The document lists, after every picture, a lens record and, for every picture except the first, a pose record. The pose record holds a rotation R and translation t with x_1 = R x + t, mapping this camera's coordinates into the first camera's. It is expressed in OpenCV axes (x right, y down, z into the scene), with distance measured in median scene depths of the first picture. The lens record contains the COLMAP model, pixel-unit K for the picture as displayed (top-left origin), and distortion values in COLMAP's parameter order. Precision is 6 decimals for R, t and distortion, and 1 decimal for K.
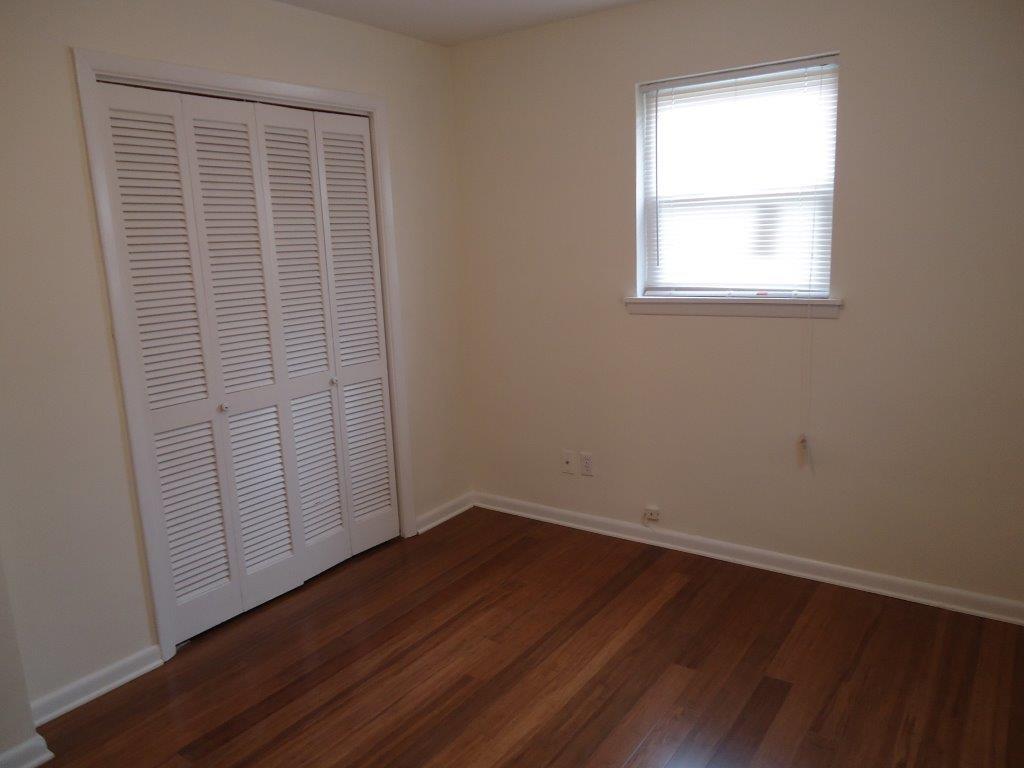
lens RADIAL K [[750.2, 0, 511.0], [0, 750.2, 378.5], [0, 0, 1]] dist [-0.008848, -0.005593]
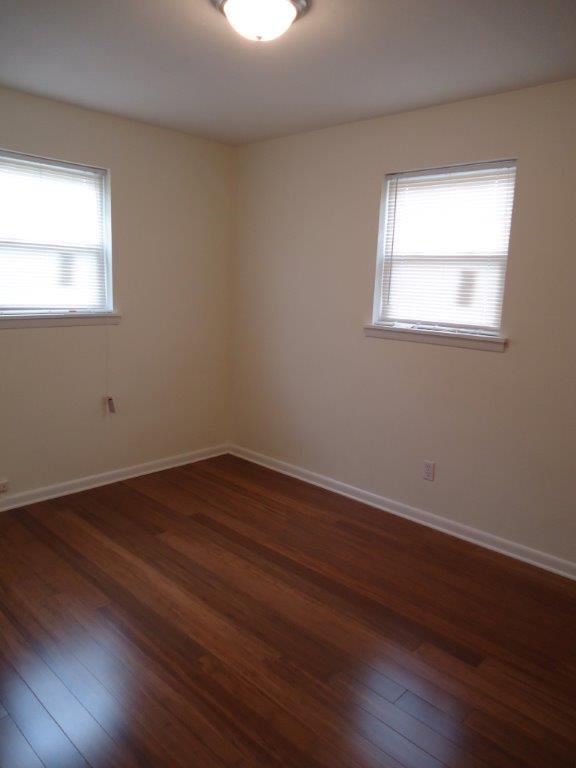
lens RADIAL K [[562.6, 0, 288.0], [0, 562.6, 384.0], [0, 0, 1]] dist [-0.008848, -0.005593]
pose [[0.142622, -0.137456, 0.980186, -0.795387], [0.141725, 0.982941, 0.117221, -0.041444], [-0.979578, 0.122198, 0.159670, 0.427493]]
